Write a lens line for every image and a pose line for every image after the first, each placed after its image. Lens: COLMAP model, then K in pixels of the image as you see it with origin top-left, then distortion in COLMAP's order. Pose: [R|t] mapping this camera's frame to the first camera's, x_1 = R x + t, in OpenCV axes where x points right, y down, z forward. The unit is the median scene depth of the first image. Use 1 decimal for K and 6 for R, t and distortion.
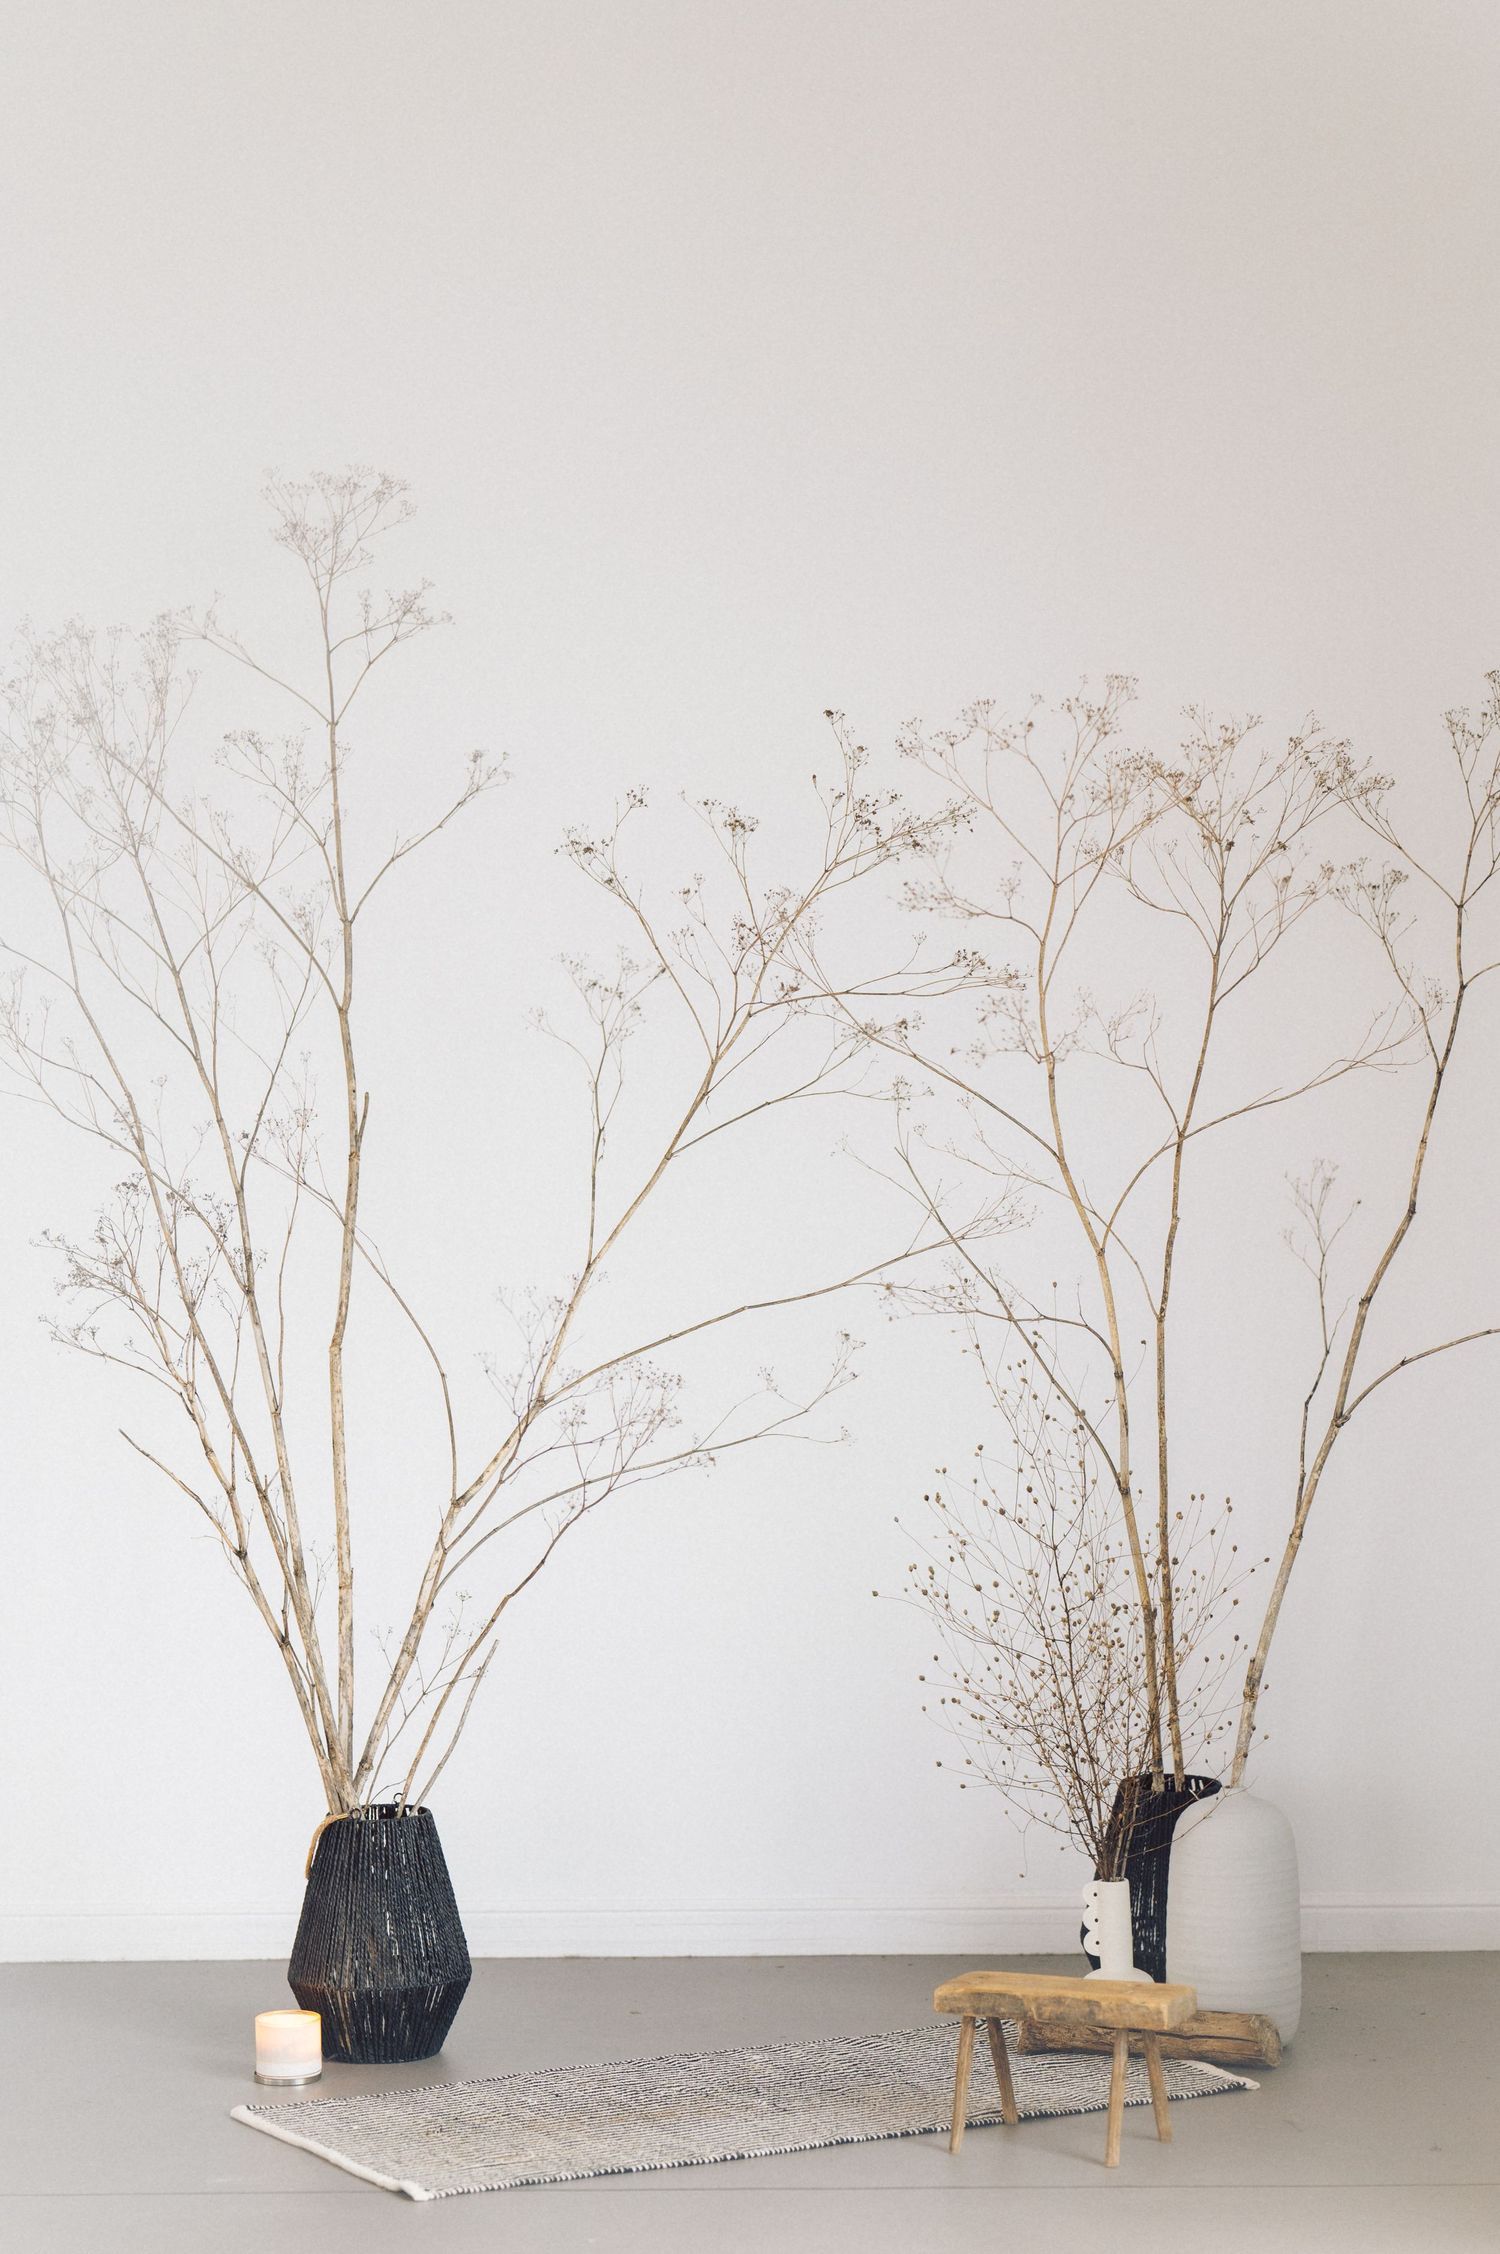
lens RADIAL K [[5499.2, 0, 748.1], [0, 5499.2, 1128.0], [0, 0, 1]] dist [-0.031780, 0.000000]
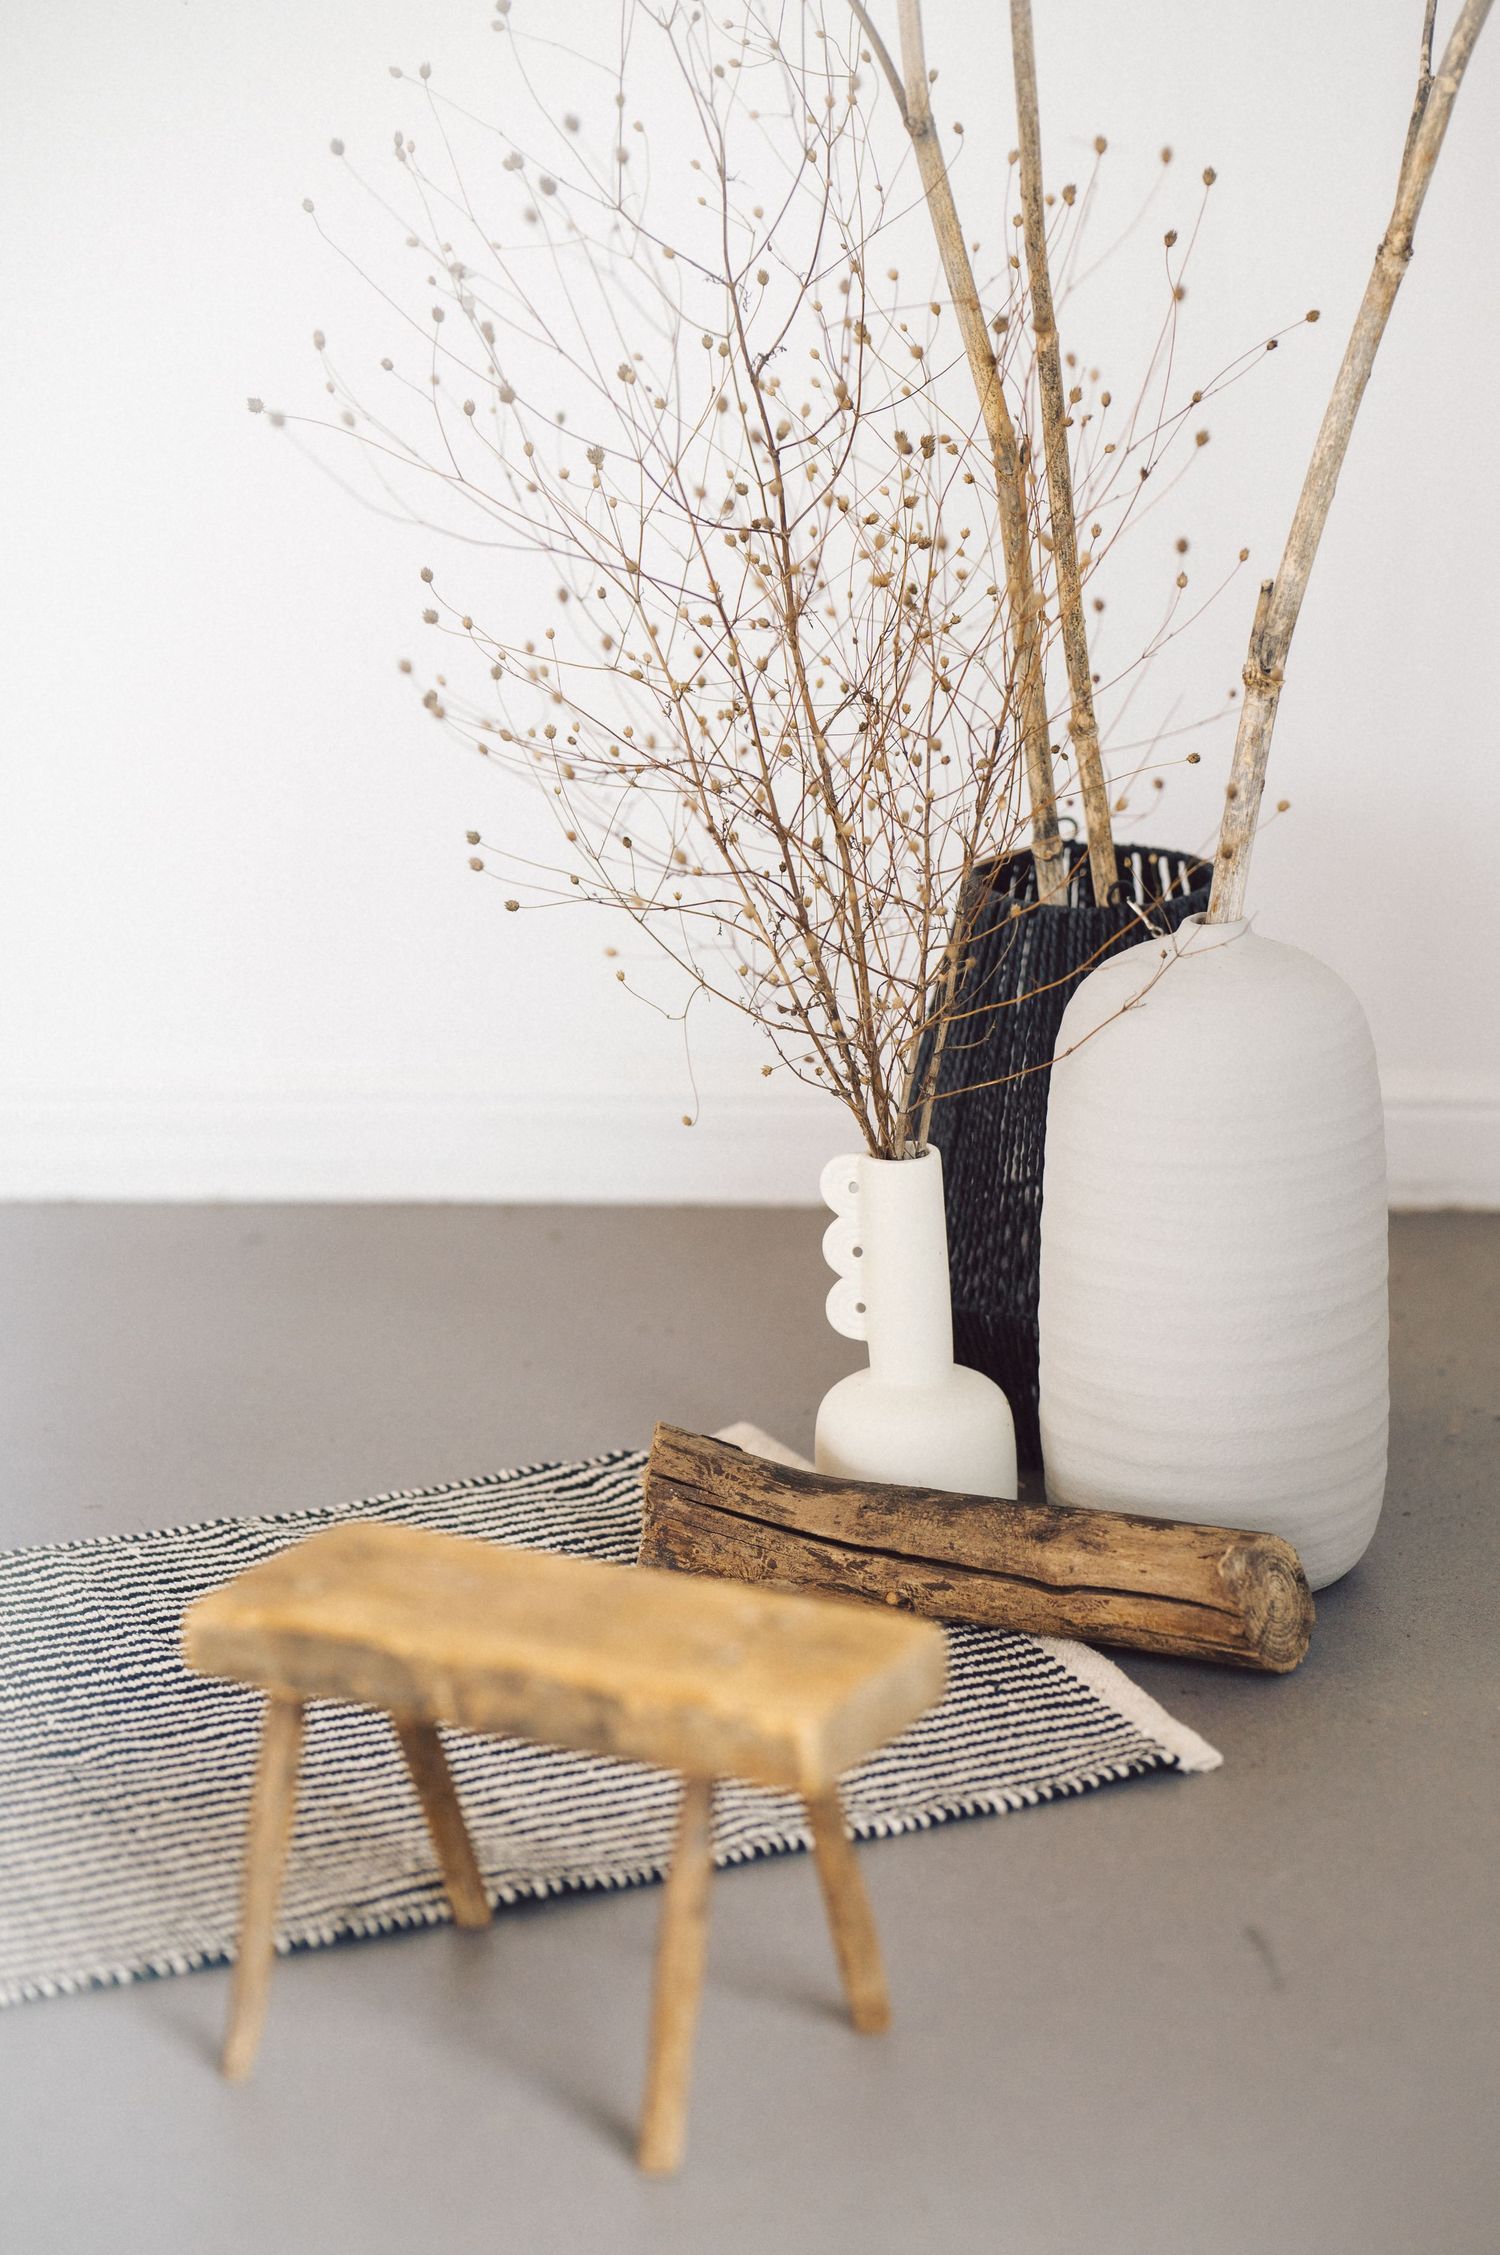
lens RADIAL K [[5501.6, 0, 752.9], [0, 5501.6, 1130.1], [0, 0, 1]] dist [-0.031780, 0.000000]
pose [[0.995049, 0.015463, -0.098172, 0.094058], [0.008779, 0.970286, 0.241804, 0.042162], [0.098994, -0.241468, 0.965346, 0.627938]]
